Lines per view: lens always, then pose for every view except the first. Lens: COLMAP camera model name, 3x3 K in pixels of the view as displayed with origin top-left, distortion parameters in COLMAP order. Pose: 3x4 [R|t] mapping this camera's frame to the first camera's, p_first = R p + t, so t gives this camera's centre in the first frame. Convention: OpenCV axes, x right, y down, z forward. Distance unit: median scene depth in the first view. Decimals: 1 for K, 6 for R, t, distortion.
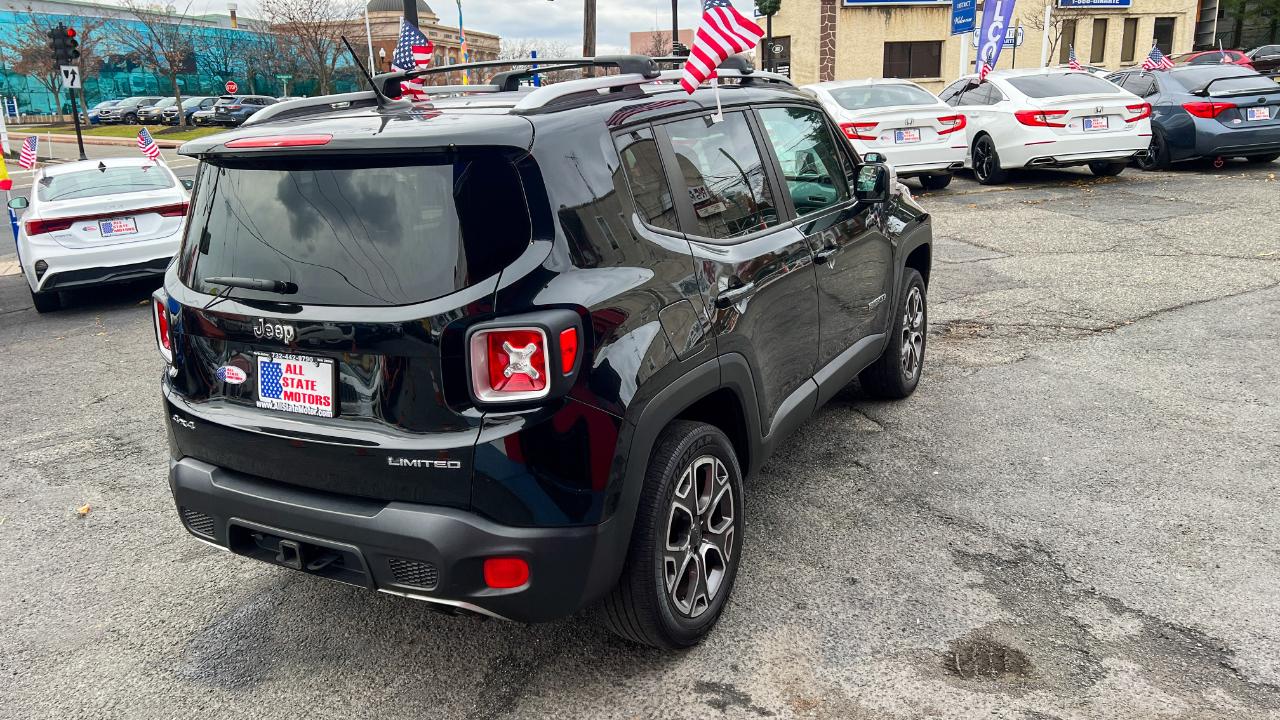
lens RADIAL K [[970.7, 0, 648.8], [0, 970.7, 355.7], [0, 0, 1]] dist [0.050820, -0.046859]
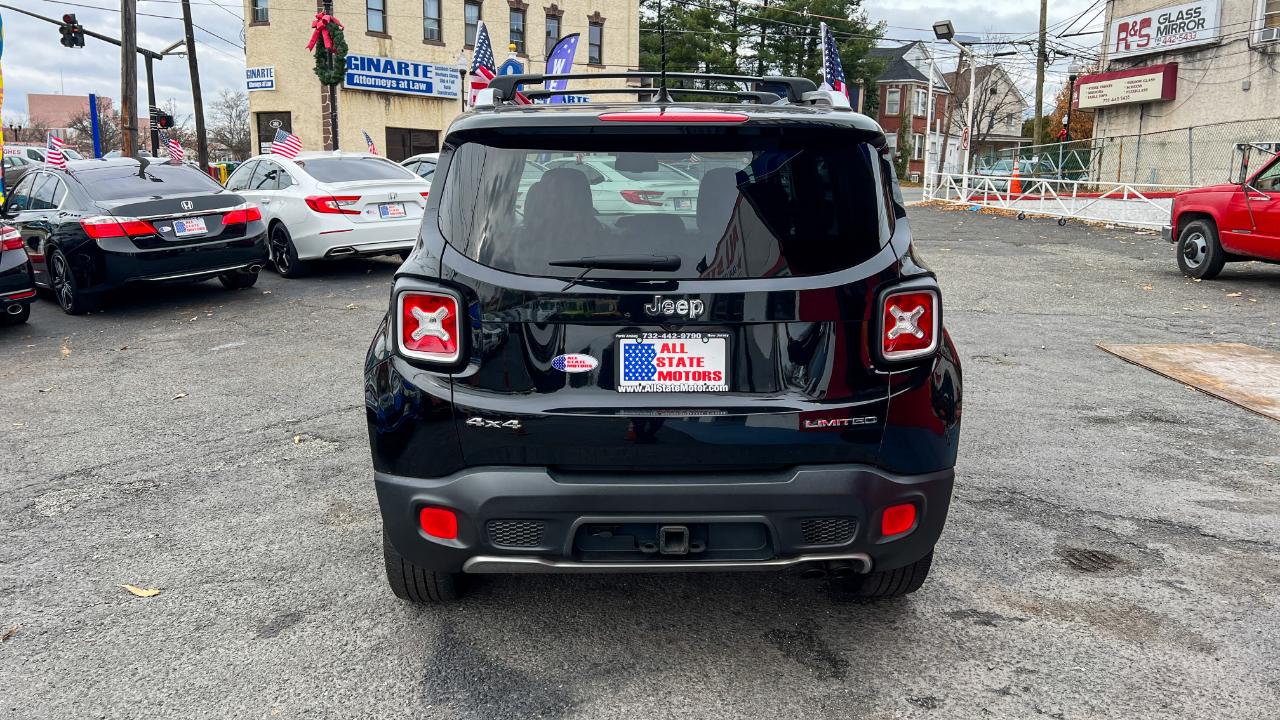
lens RADIAL K [[970.7, 0, 628.5], [0, 970.7, 361.1], [0, 0, 1]] dist [0.050820, -0.046859]
pose [[0.861675, -0.039208, 0.505943, -0.880911], [0.080672, 0.994915, -0.060293, 0.080954], [-0.501007, 0.092769, 0.860457, 0.169452]]
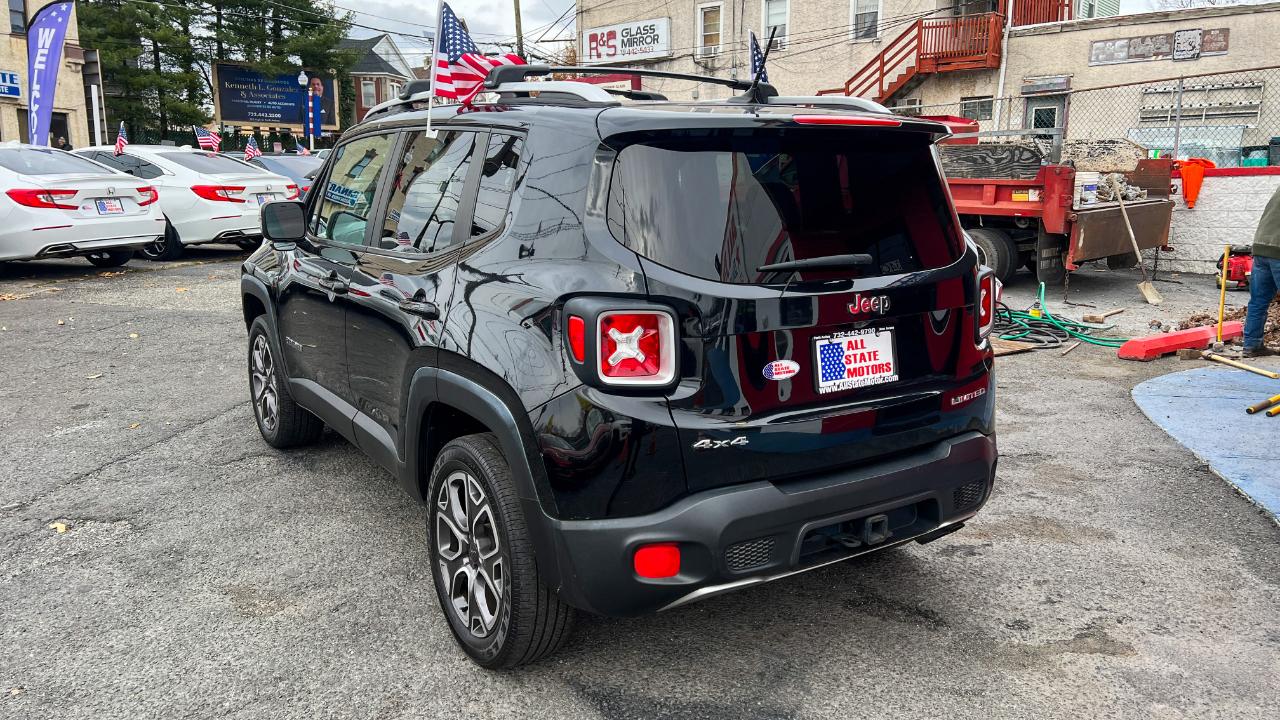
lens RADIAL K [[970.7, 0, 644.0], [0, 970.7, 355.9], [0, 0, 1]] dist [0.050820, -0.046859]
pose [[0.467742, -0.114876, 0.876368, -1.329640], [0.201607, 0.979247, 0.020758, -0.039729], [-0.860565, 0.166972, 0.481194, 0.684876]]
